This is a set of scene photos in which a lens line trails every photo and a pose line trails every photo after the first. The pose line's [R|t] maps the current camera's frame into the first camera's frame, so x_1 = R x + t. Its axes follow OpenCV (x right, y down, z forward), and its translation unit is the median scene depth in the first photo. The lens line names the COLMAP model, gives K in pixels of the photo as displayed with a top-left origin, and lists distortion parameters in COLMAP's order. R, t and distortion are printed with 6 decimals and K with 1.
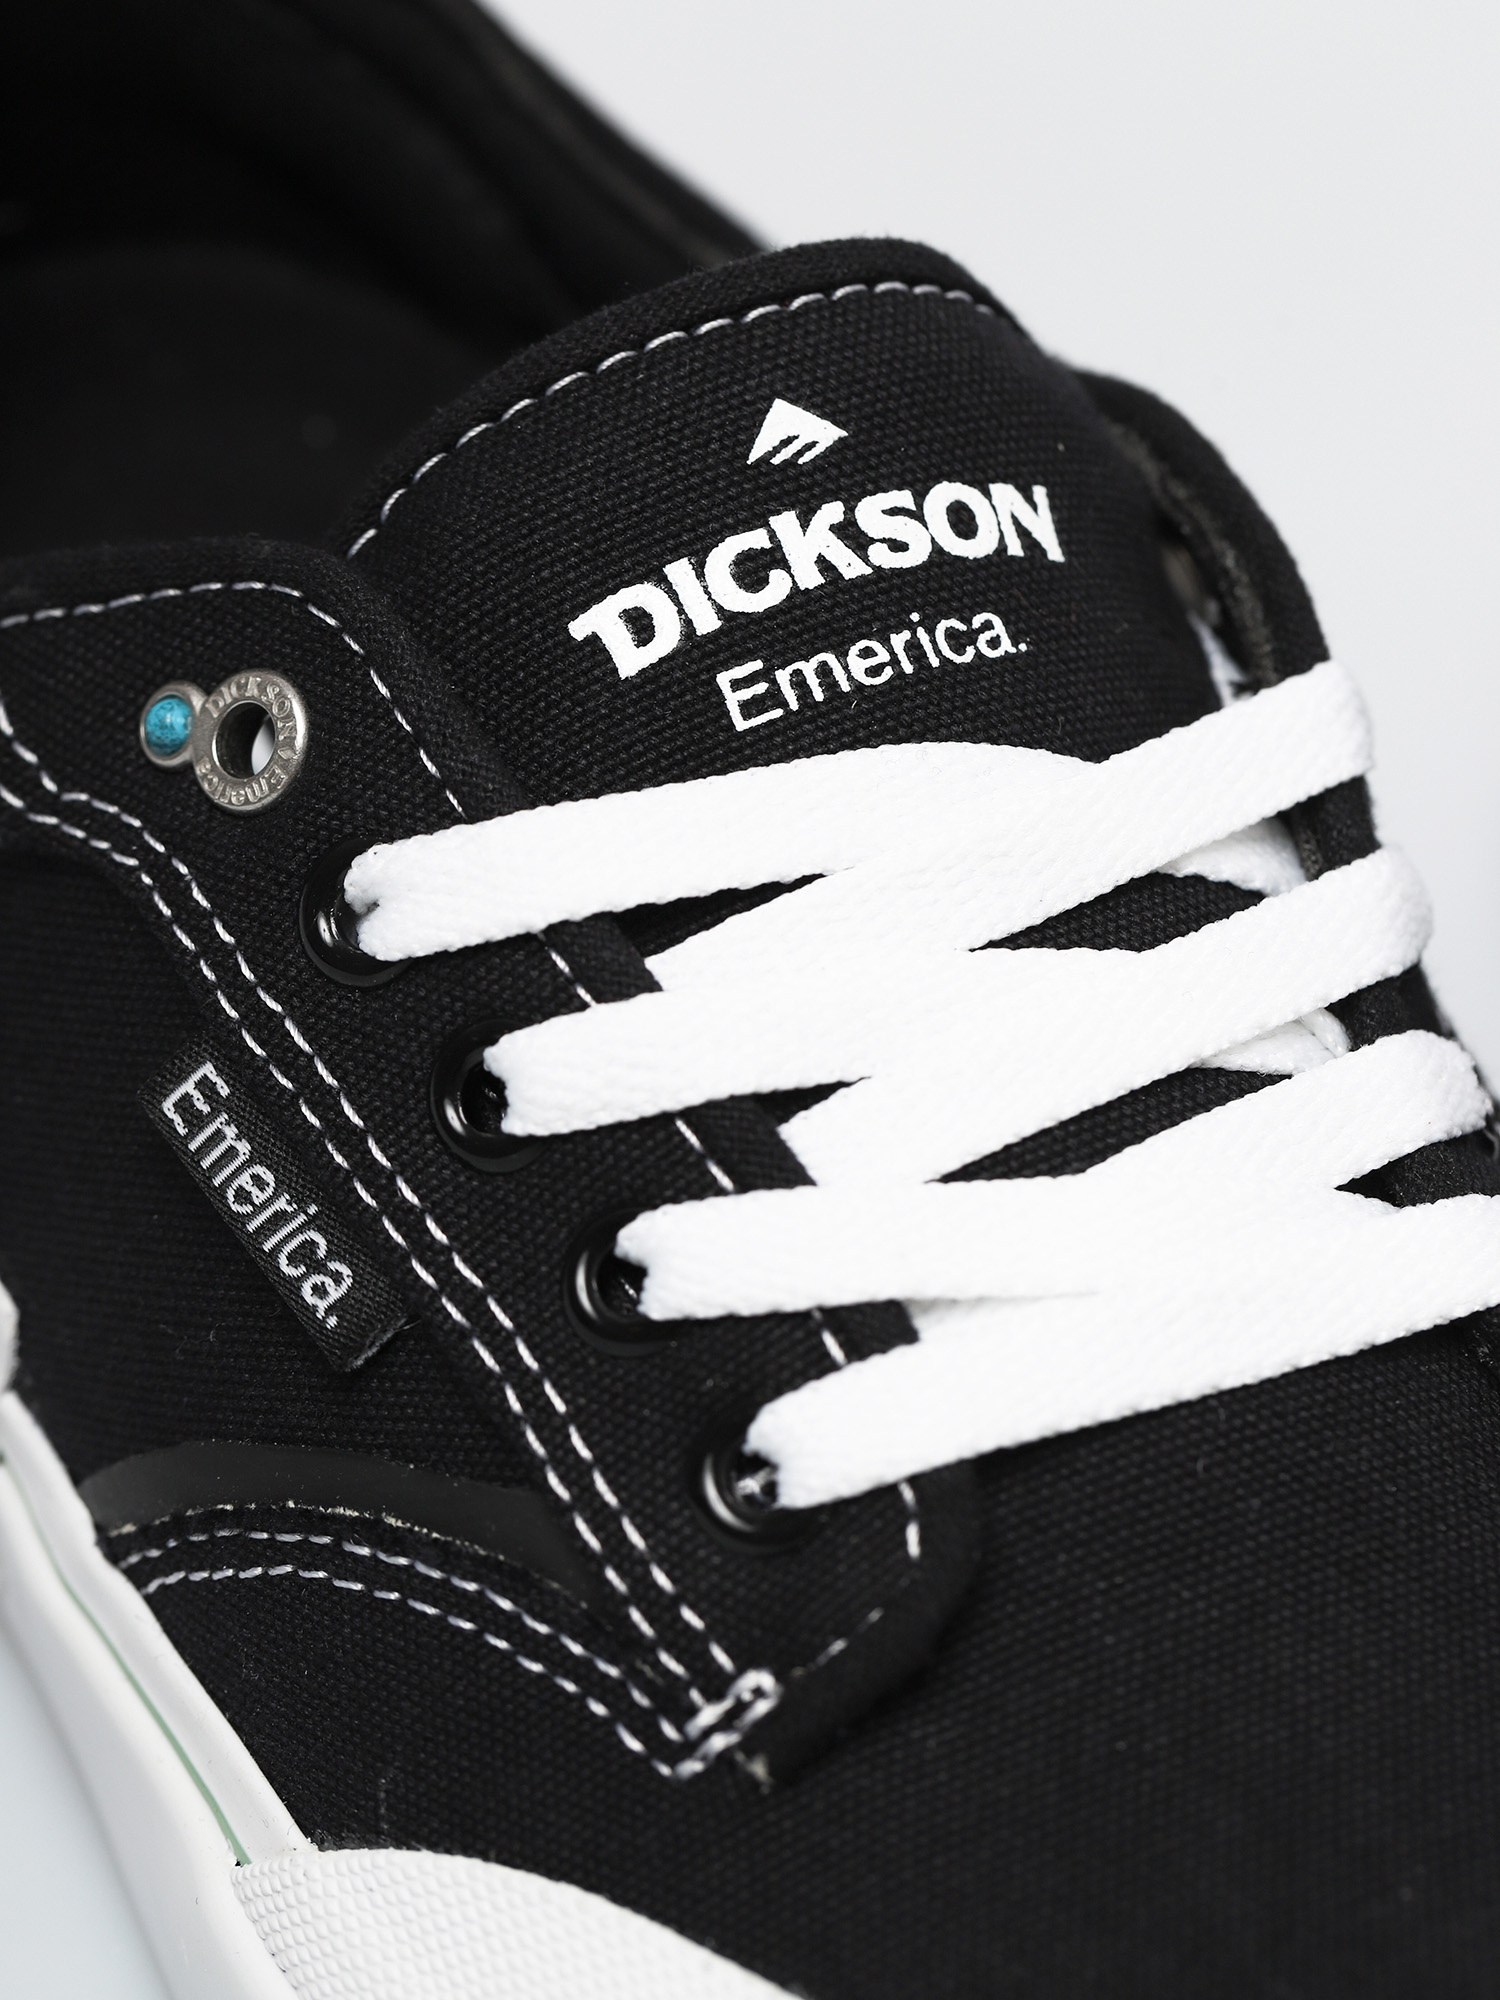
lens RADIAL K [[6643.6, 0, 753.9], [0, 6643.6, 989.3], [0, 0, 1]] dist [0.622914, 0.000000]
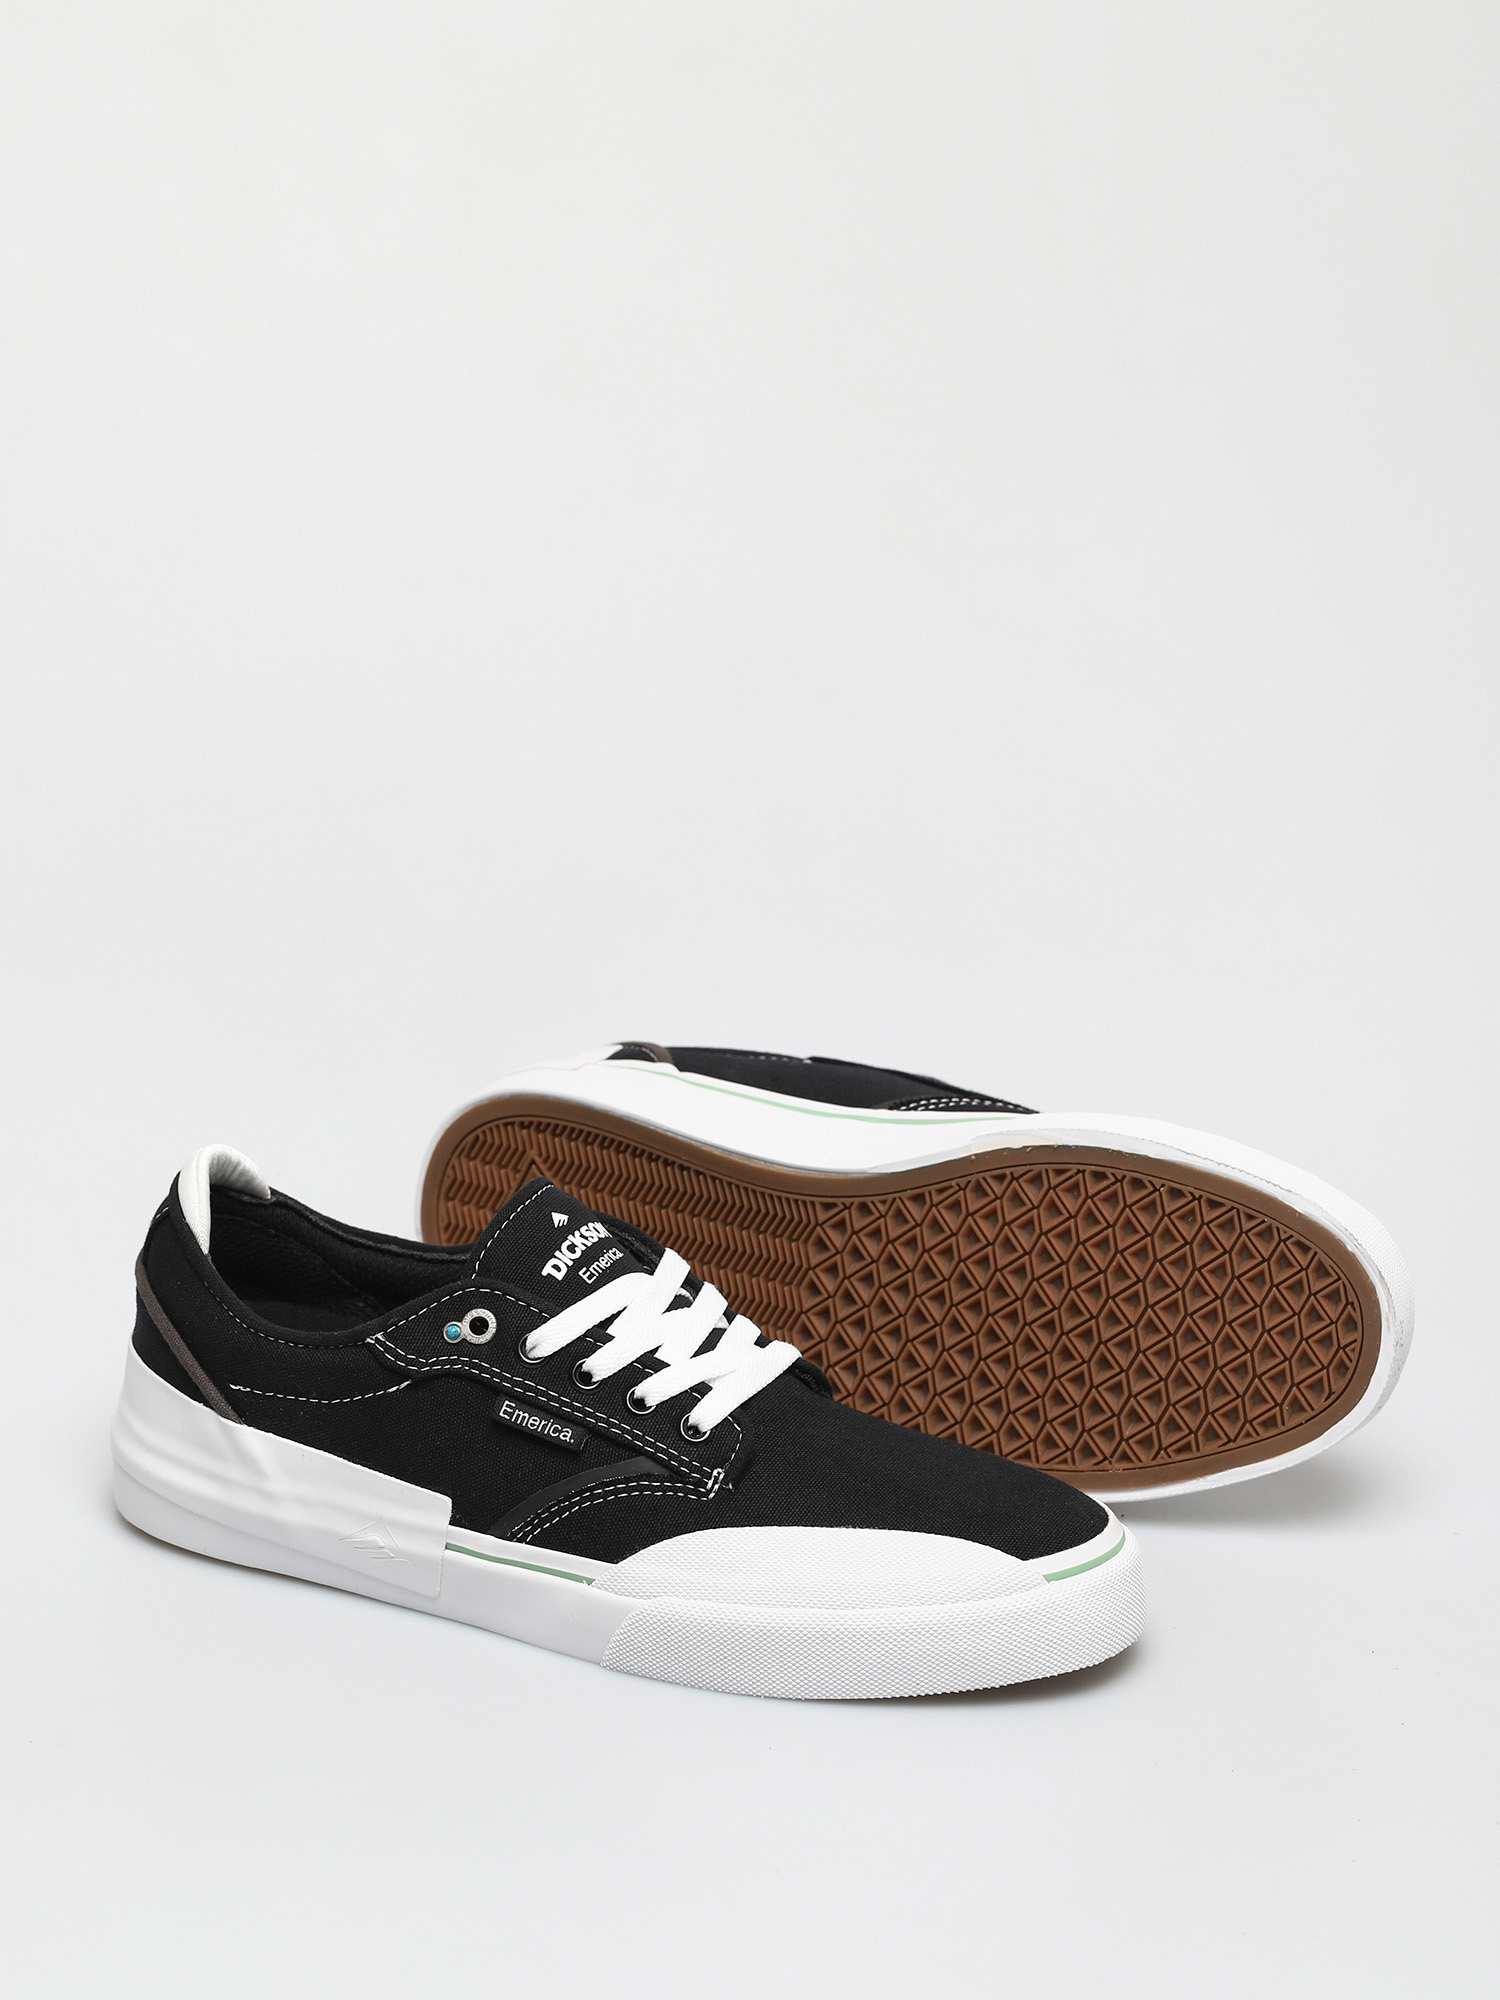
lens RADIAL K [[6643.6, 0, 747.8], [0, 6643.6, 999.3], [0, 0, 1]] dist [0.622914, 0.000000]
pose [[0.801876, -0.247798, 0.543683, -2.074189], [0.380998, 0.913007, -0.145805, 0.428096], [-0.460256, 0.324060, 0.826529, -2.431248]]
